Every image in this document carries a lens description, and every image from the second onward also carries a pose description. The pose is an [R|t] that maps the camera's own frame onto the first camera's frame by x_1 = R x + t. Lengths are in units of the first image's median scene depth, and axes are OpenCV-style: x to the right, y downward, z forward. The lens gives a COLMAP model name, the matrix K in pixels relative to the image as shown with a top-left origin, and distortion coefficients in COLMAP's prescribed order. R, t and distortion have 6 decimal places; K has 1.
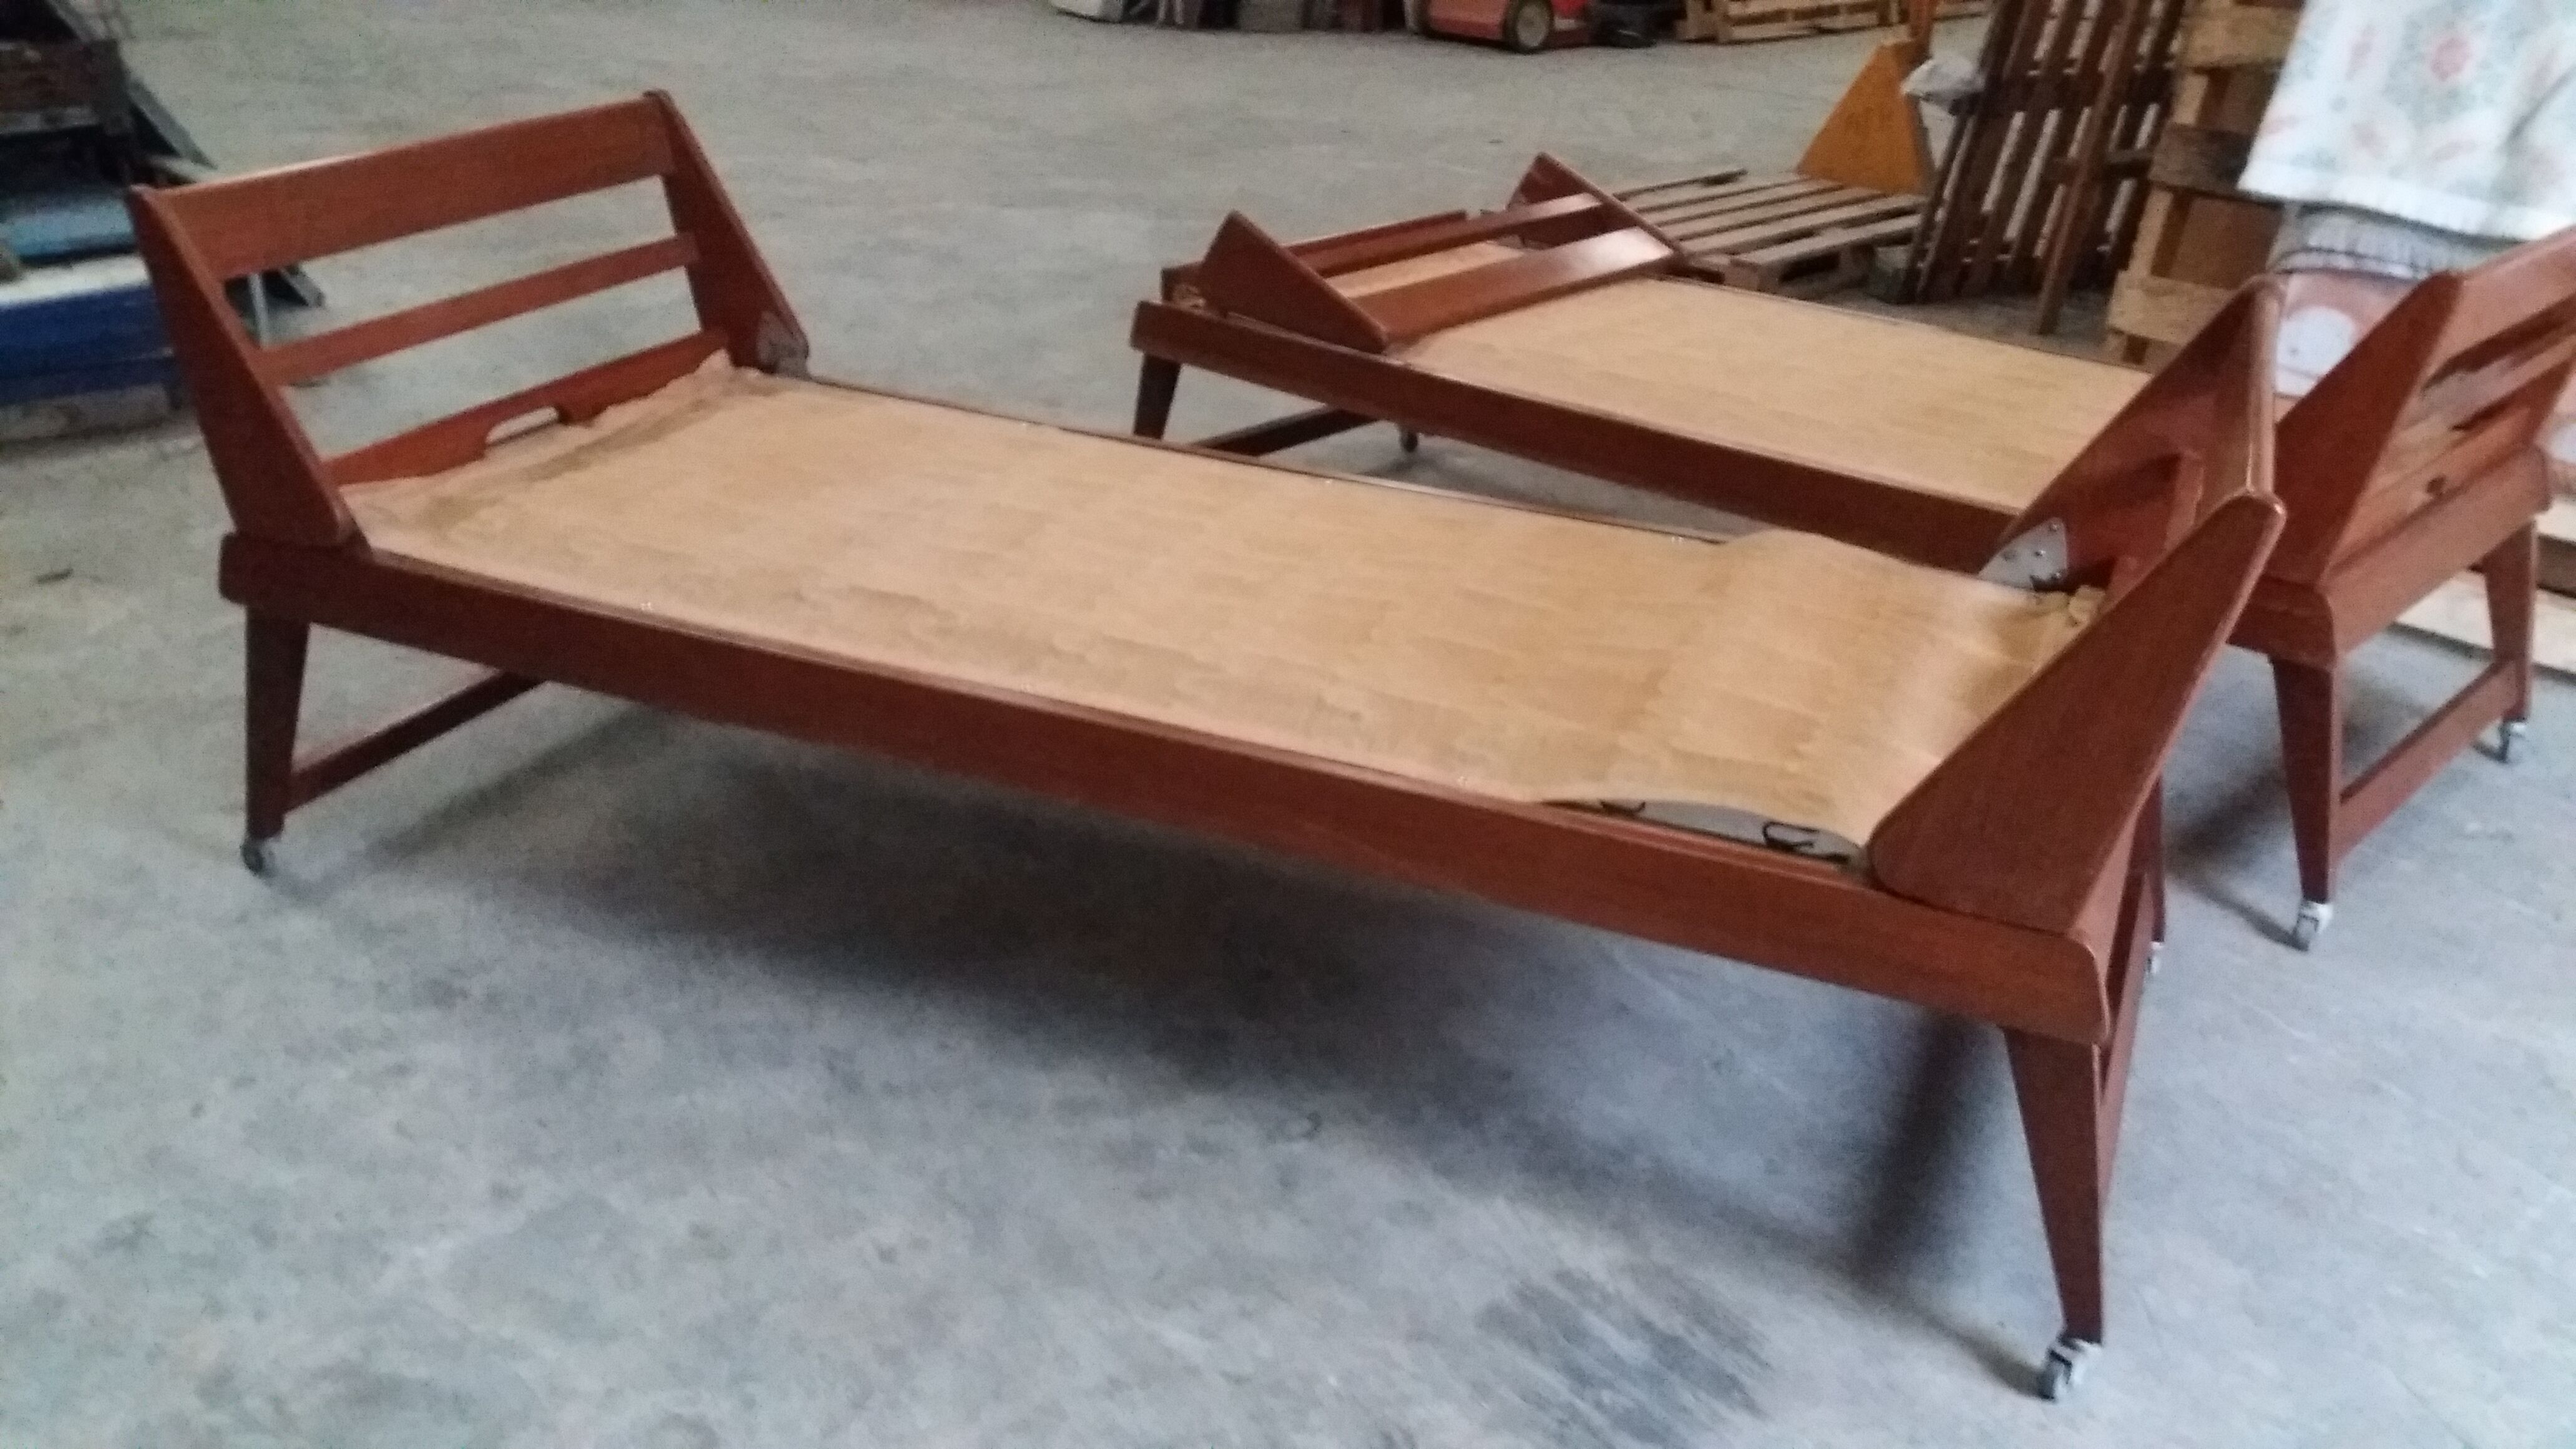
lens RADIAL K [[2085.2, 0, 1308.9], [0, 2085.2, 727.0], [0, 0, 1]] dist [0.057174, -0.105629]
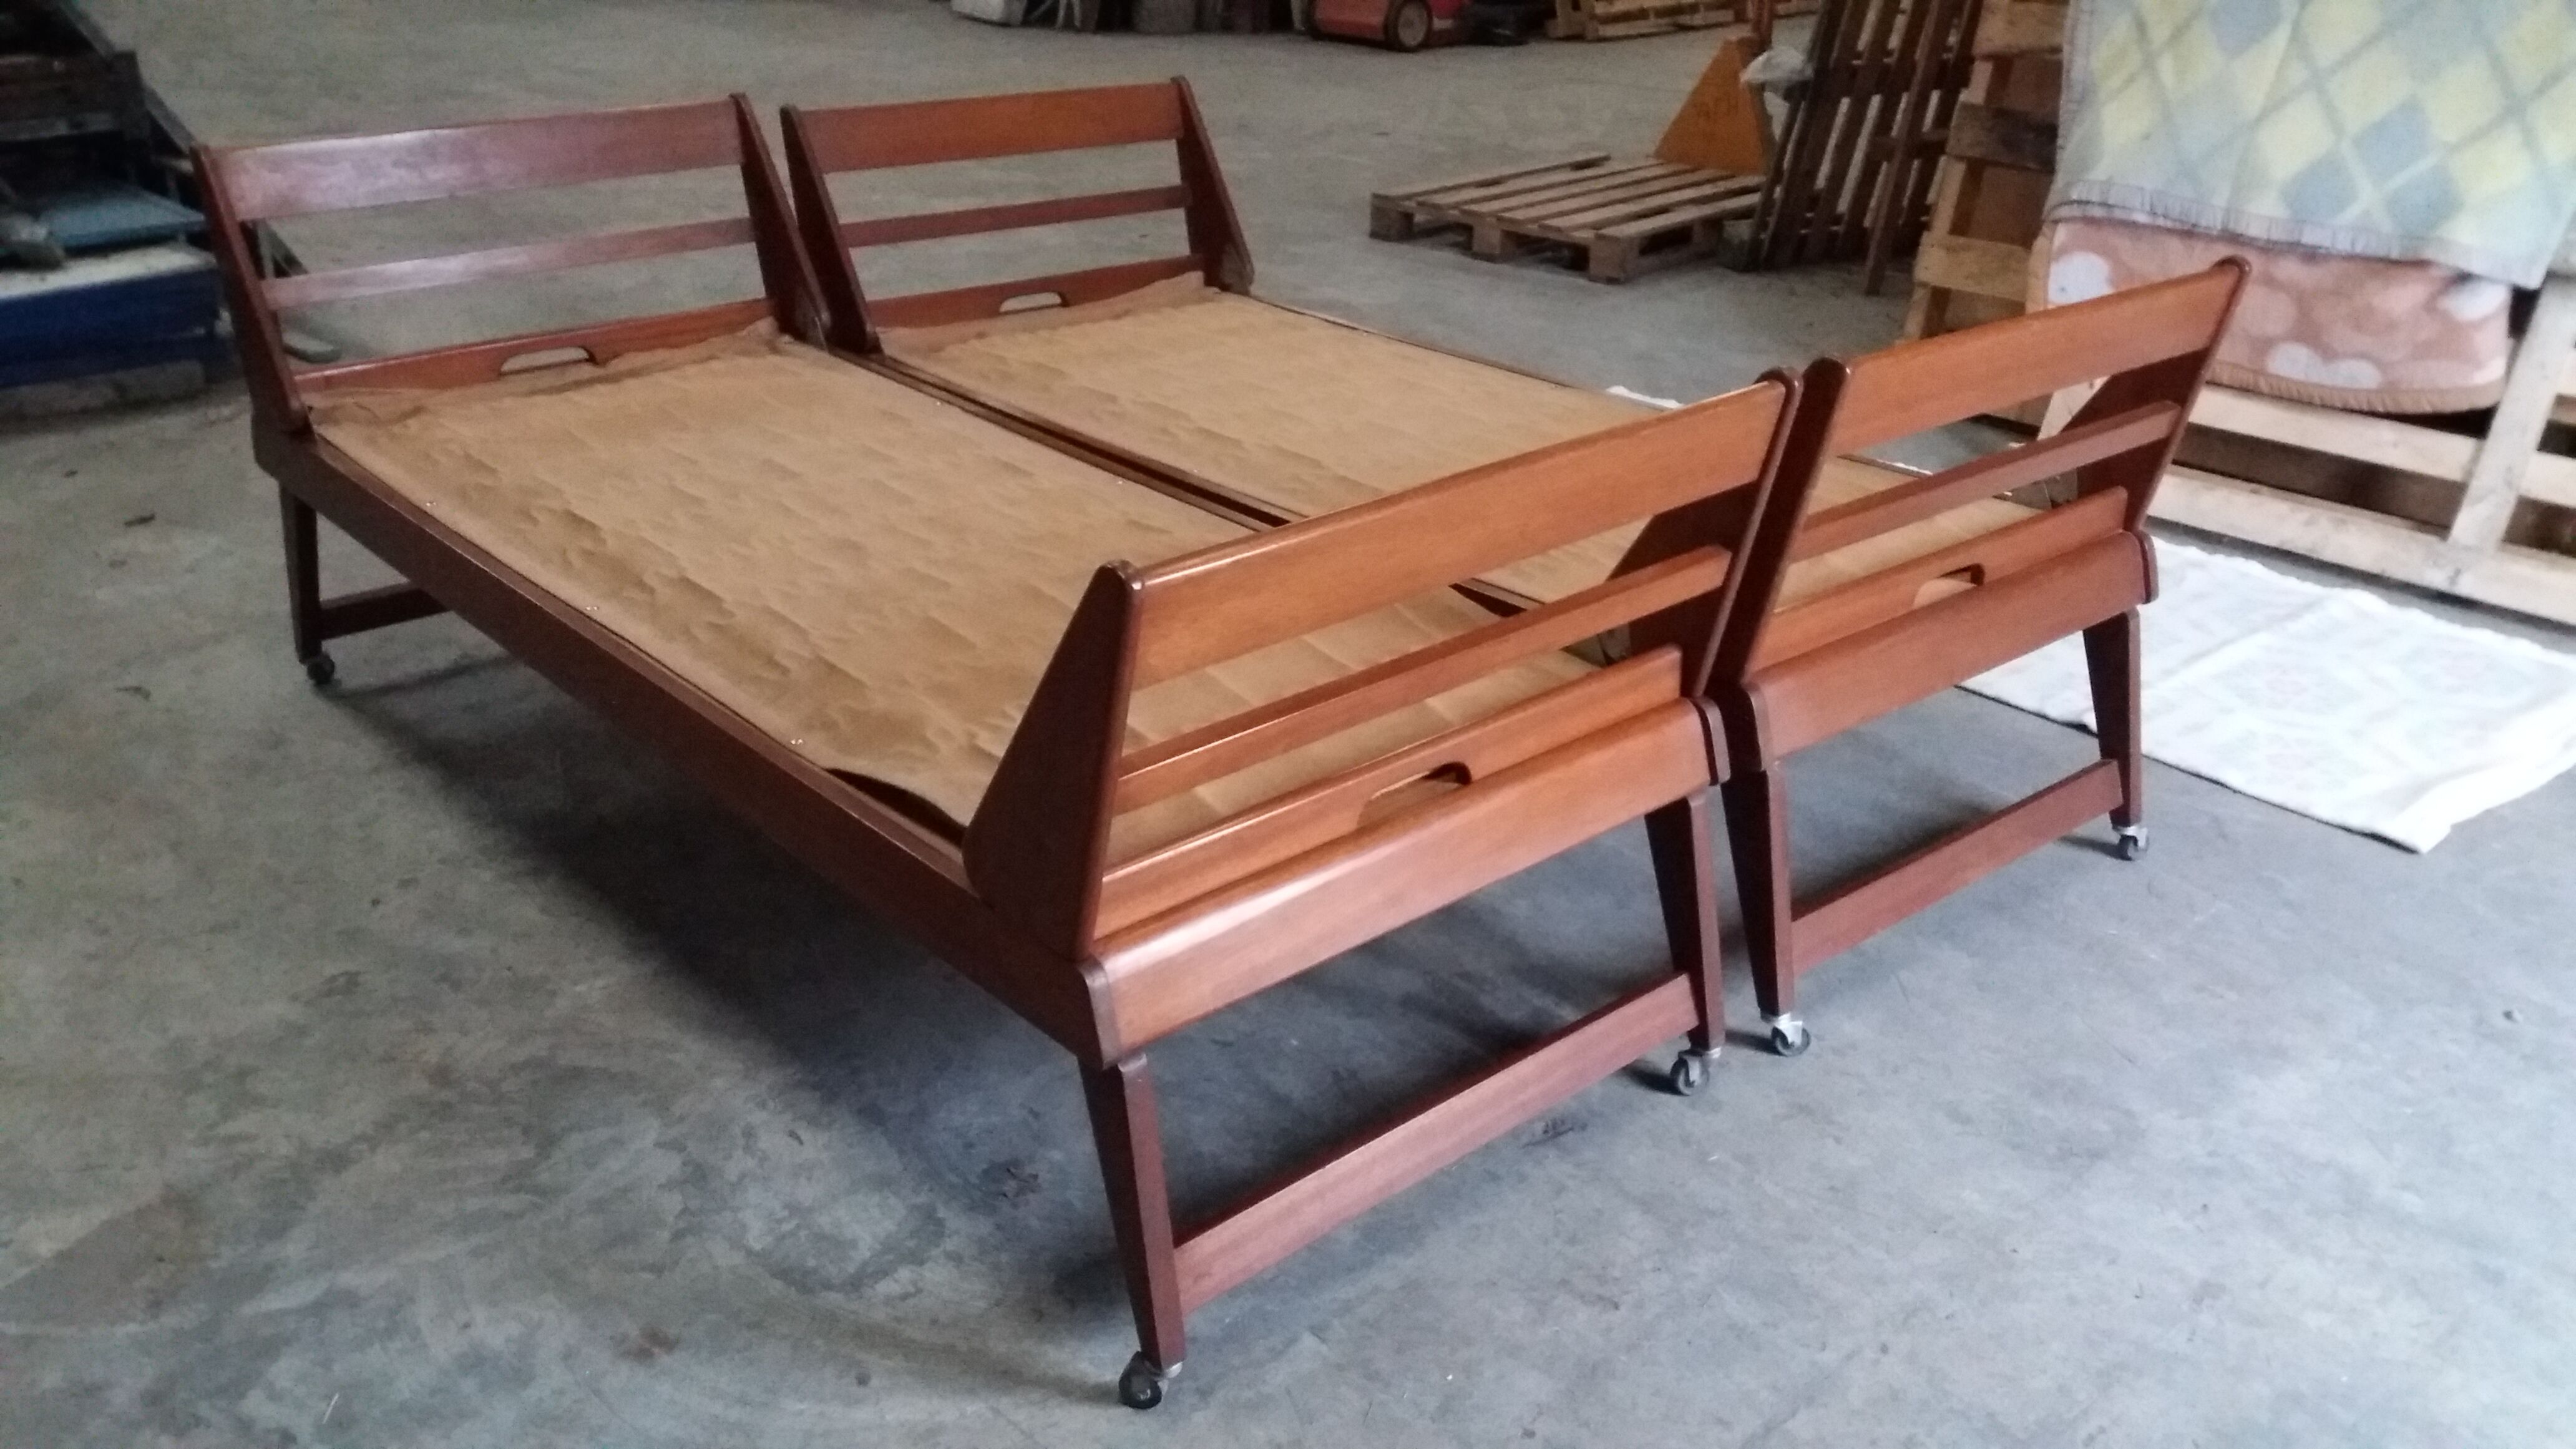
lens RADIAL K [[2085.2, 0, 1313.5], [0, 2085.2, 731.6], [0, 0, 1]] dist [0.057174, -0.105629]
pose [[0.998338, -0.027873, 0.050450, -0.031504], [0.027826, 0.999611, 0.001630, 0.092014], [-0.050476, -0.000224, 0.998725, -0.271822]]
